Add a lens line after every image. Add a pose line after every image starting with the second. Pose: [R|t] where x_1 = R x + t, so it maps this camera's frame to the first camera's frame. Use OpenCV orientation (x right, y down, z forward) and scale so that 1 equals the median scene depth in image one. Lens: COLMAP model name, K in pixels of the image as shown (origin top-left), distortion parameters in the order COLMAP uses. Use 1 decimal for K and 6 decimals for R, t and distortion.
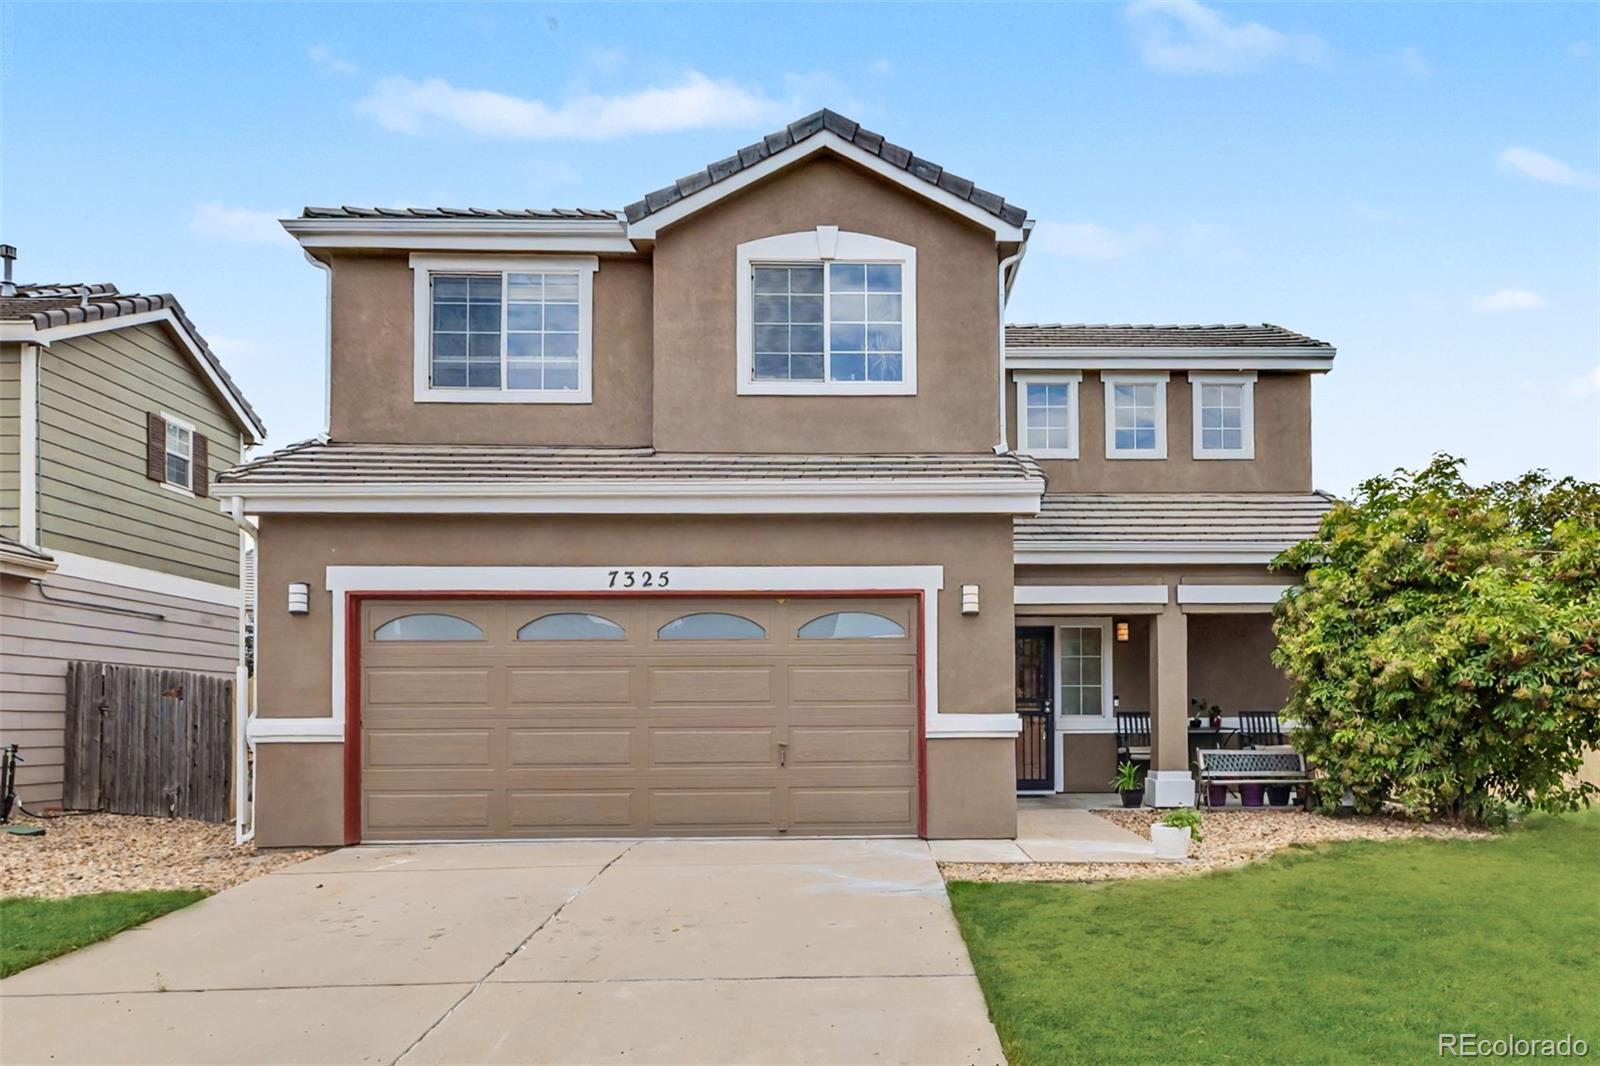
lens RADIAL K [[642.7, 0, 798.0], [0, 642.7, 528.1], [0, 0, 1]] dist [0.011738, -0.000252]
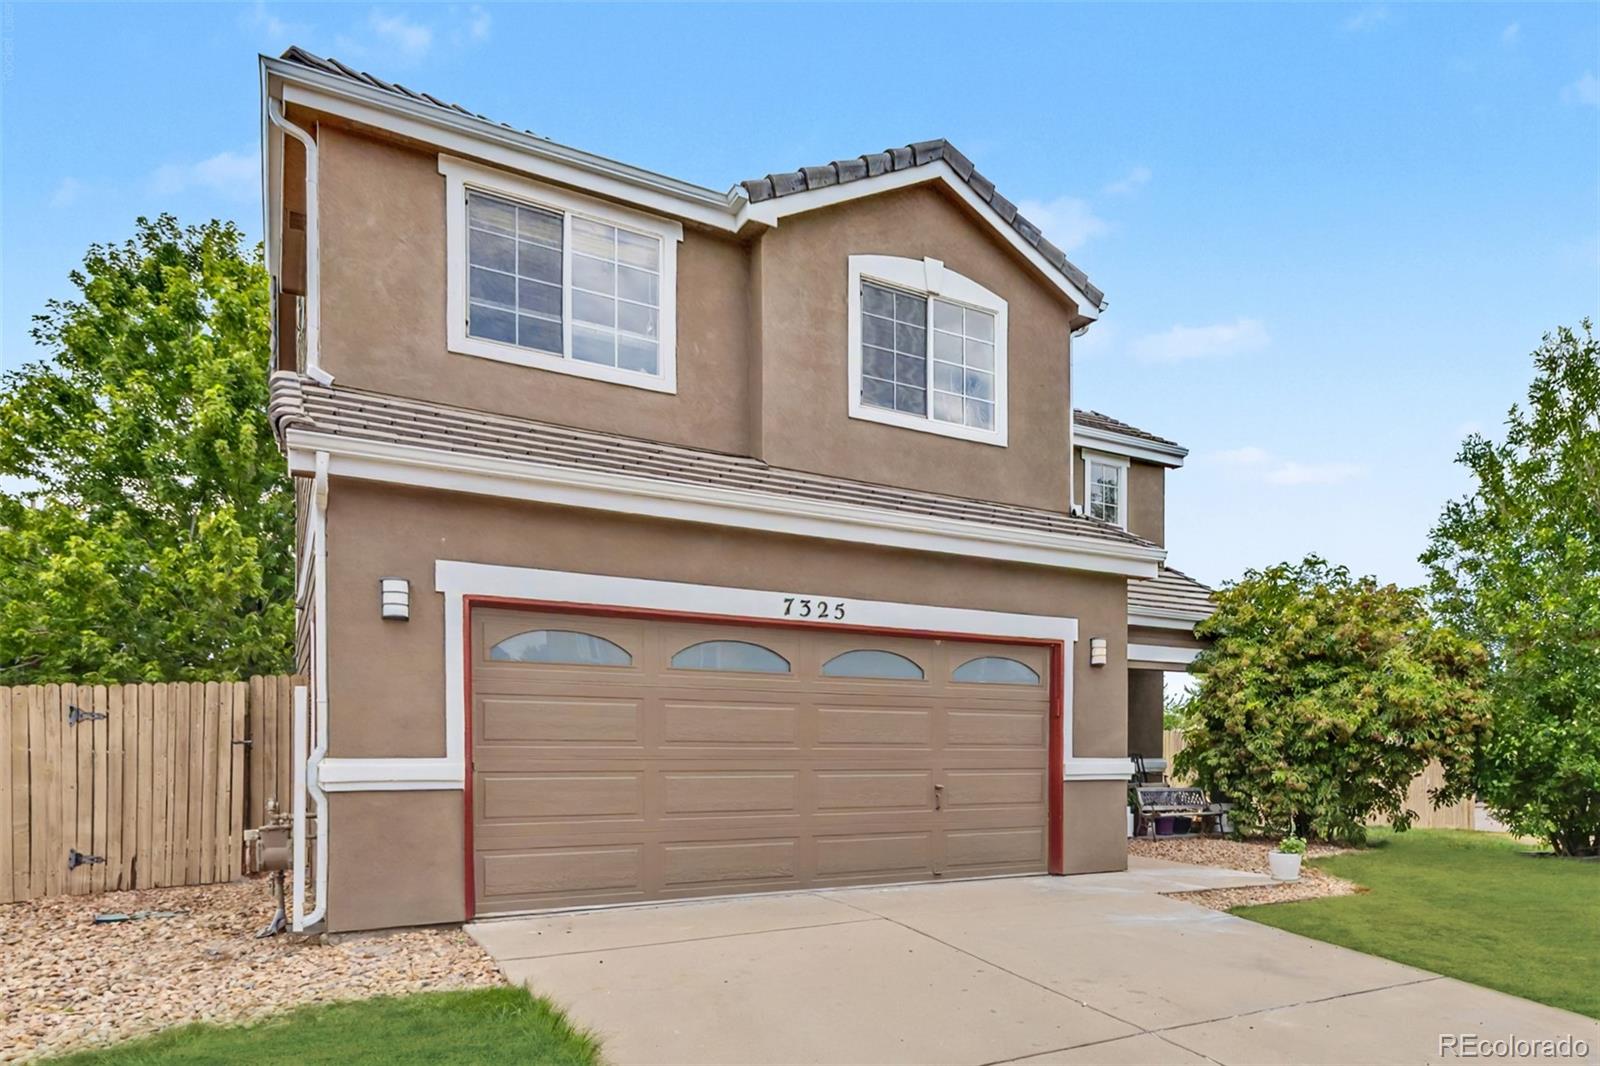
lens RADIAL K [[692.2, 0, 799.8], [0, 692.2, 562.6], [0, 0, 1]] dist [0.015688, -0.000015]
pose [[0.933378, 0.102231, 0.344025, -0.486221], [-0.108259, 0.994121, -0.001696, 0.013877], [-0.342176, -0.035661, 0.938959, 0.066235]]
